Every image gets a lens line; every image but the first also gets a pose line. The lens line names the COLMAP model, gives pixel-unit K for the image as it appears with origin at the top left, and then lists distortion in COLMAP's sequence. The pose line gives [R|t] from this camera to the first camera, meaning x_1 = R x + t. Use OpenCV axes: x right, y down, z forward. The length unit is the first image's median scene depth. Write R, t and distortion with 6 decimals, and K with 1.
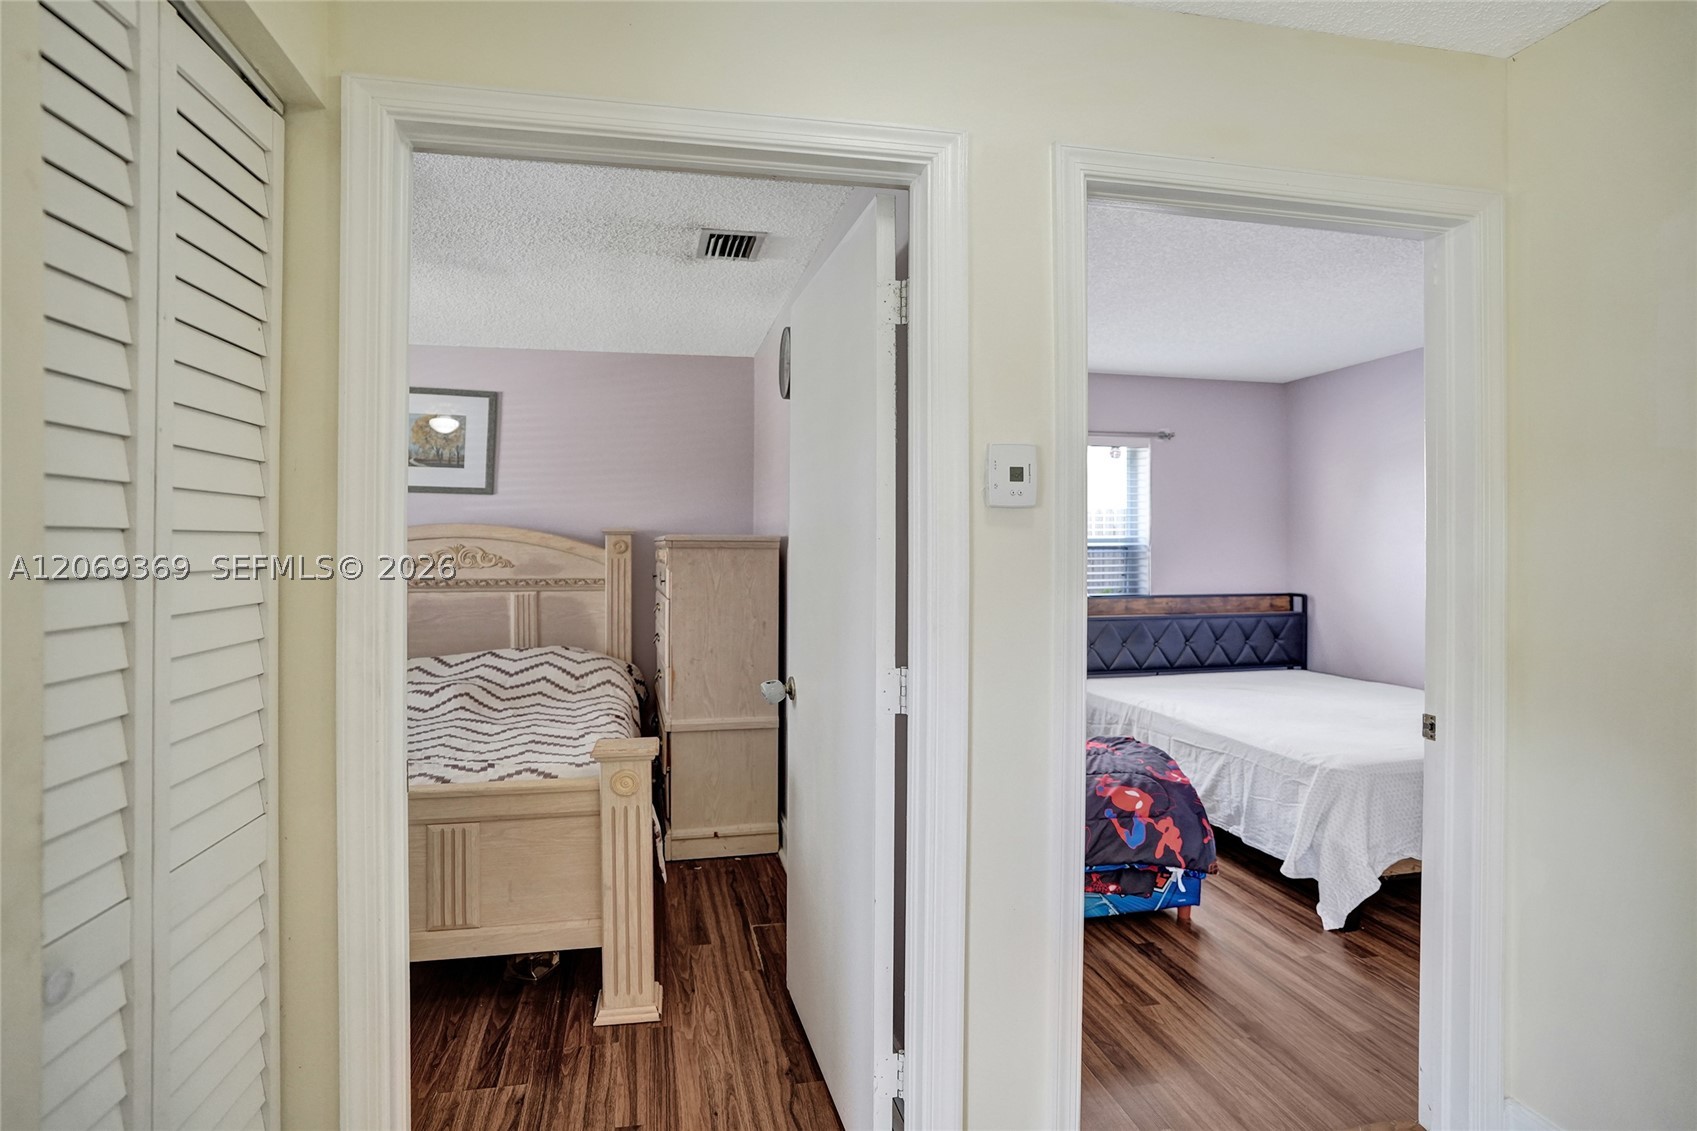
lens RADIAL K [[891.8, 0, 848.0], [0, 891.8, 556.1], [0, 0, 1]] dist [-0.075333, 0.031214]
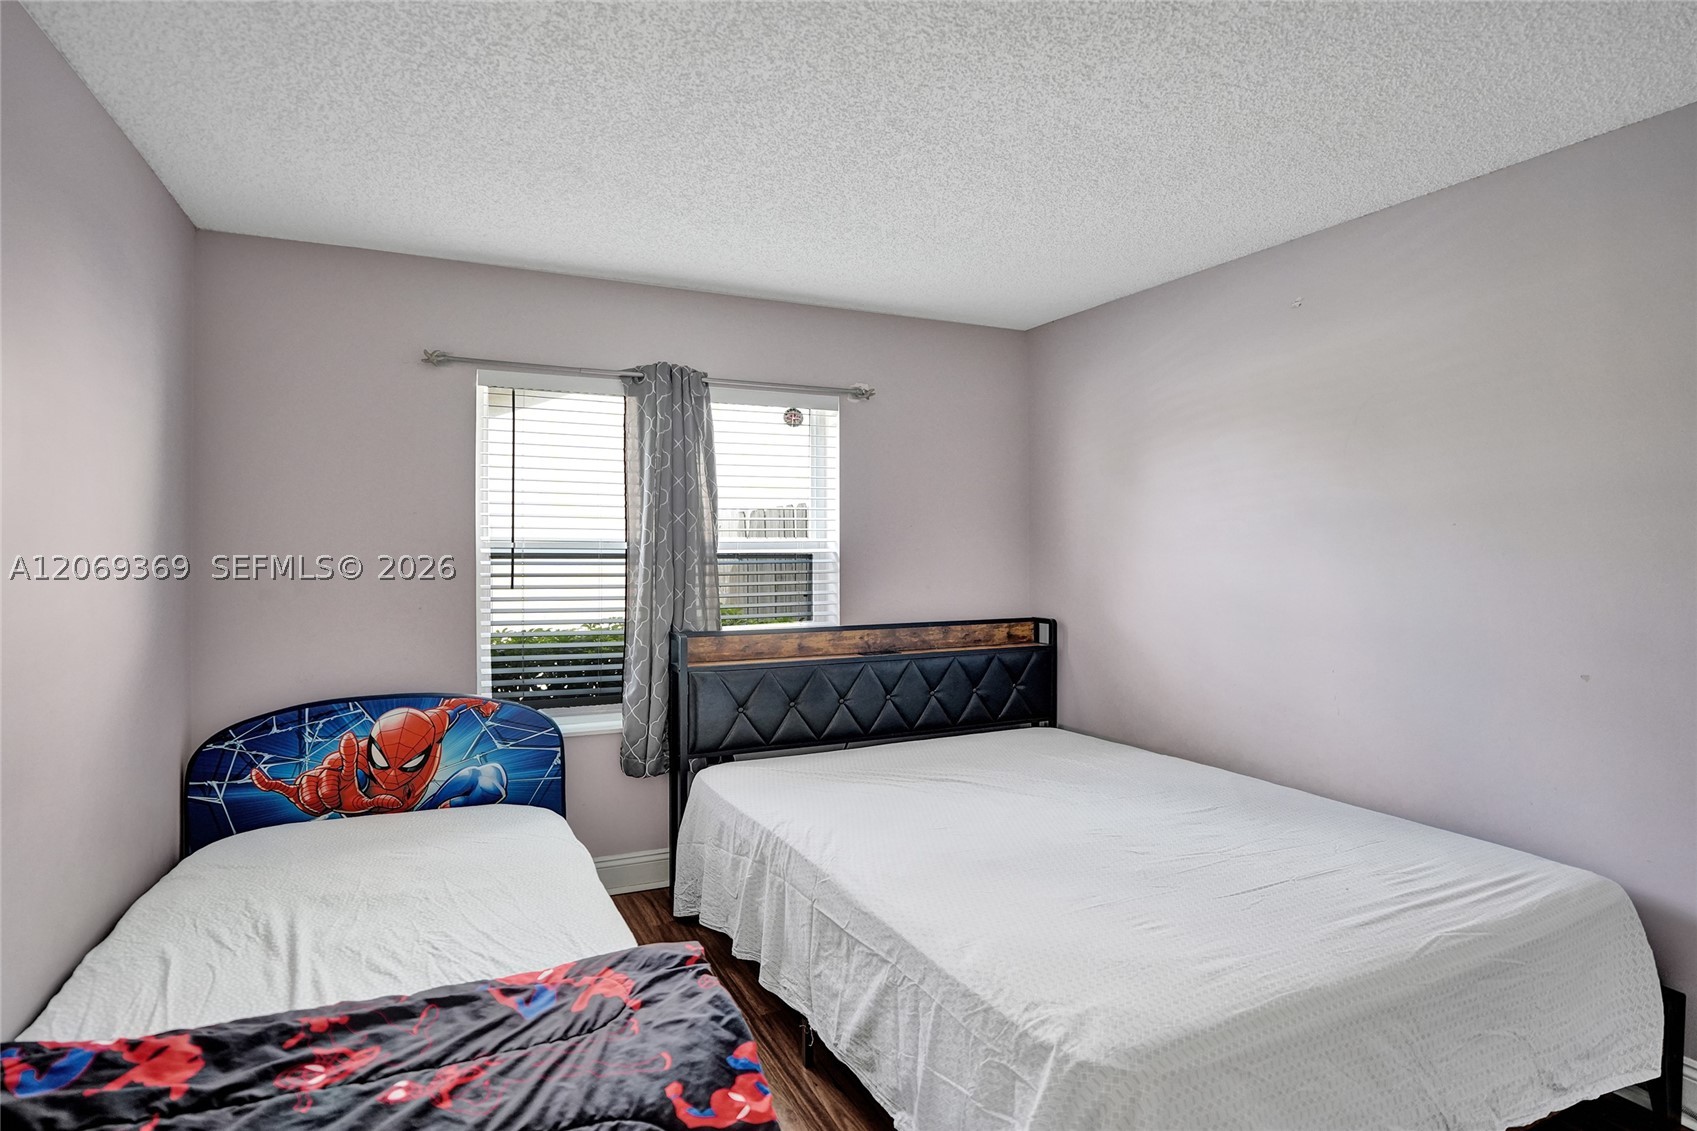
lens RADIAL K [[822.7, 0, 848.5], [0, 822.7, 565.5], [0, 0, 1]] dist [-0.040913, 0.000162]
pose [[0.977020, -0.009043, 0.212956, 0.218476], [0.006864, 0.999916, 0.010969, -0.009609], [-0.213037, -0.009256, 0.977000, 0.385364]]
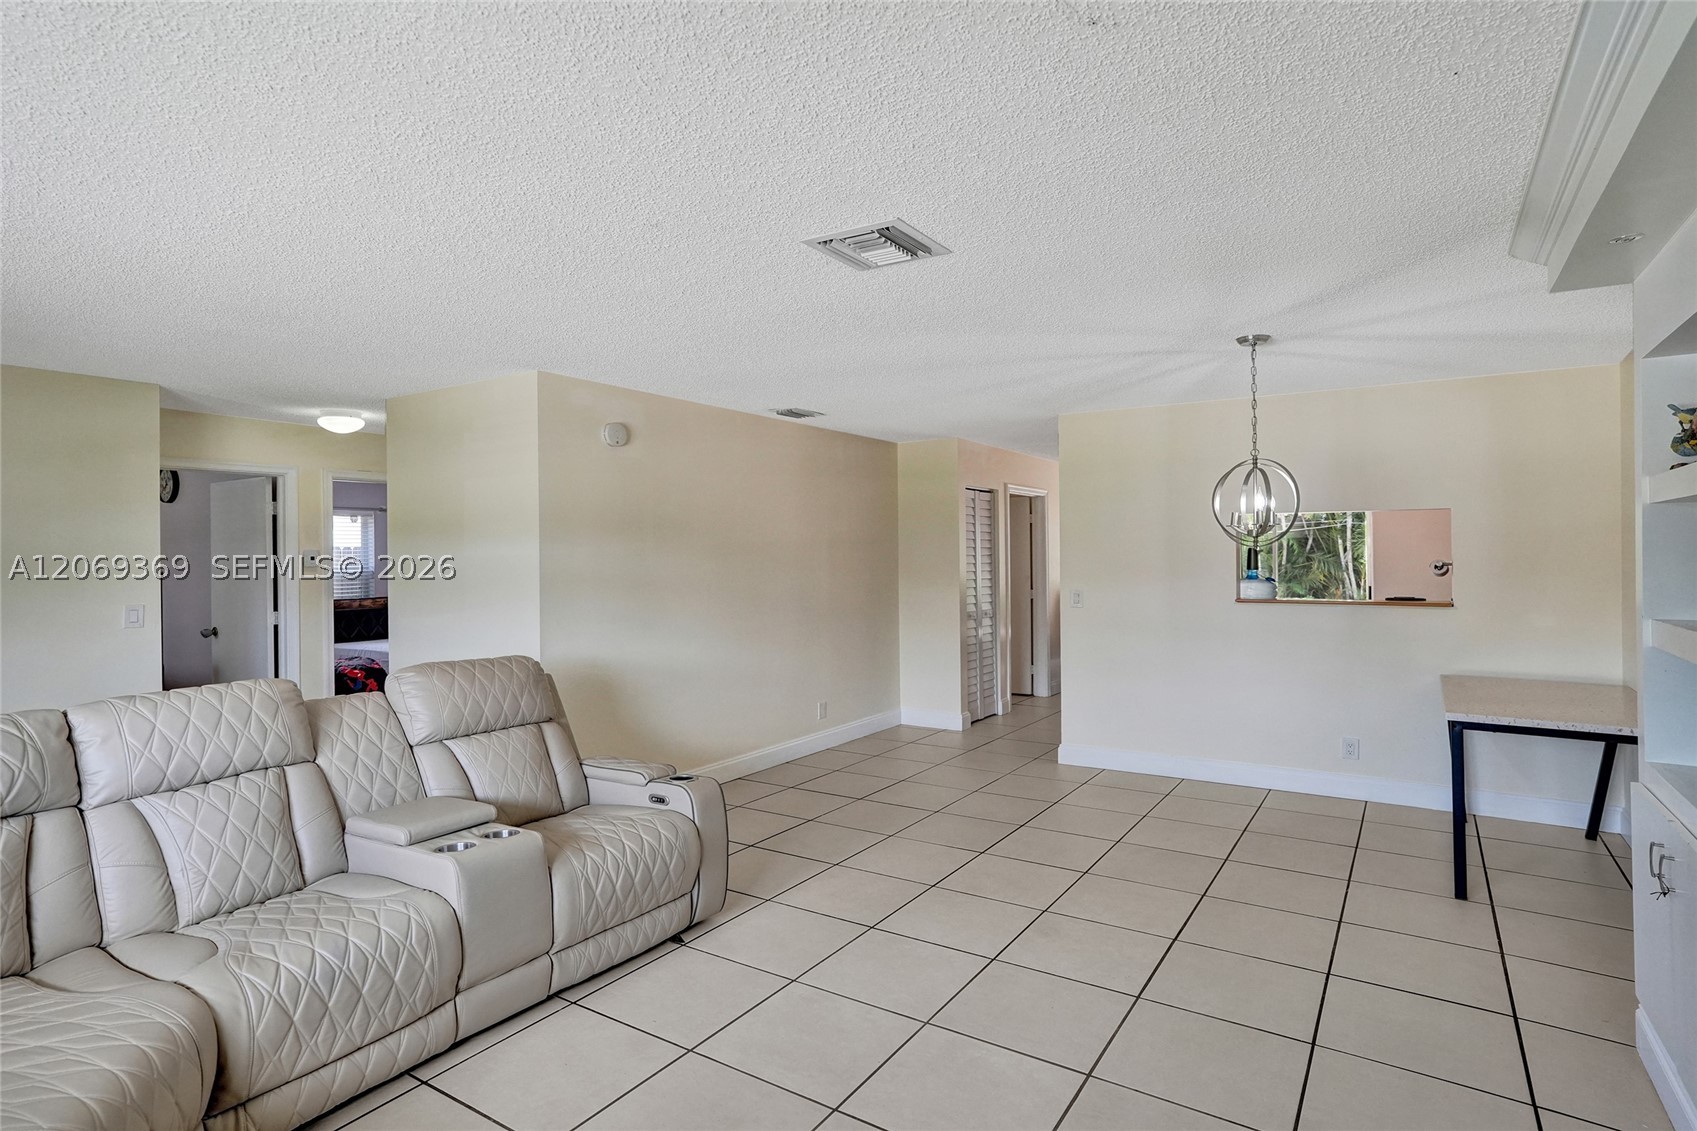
lens RADIAL K [[891.8, 0, 848.0], [0, 891.8, 556.1], [0, 0, 1]] dist [-0.075333, 0.031214]
pose [[0.702208, -0.015708, 0.711799, -0.237642], [0.025949, 0.999657, -0.003538, -0.006623], [-0.711499, 0.020955, 0.702375, -0.908568]]
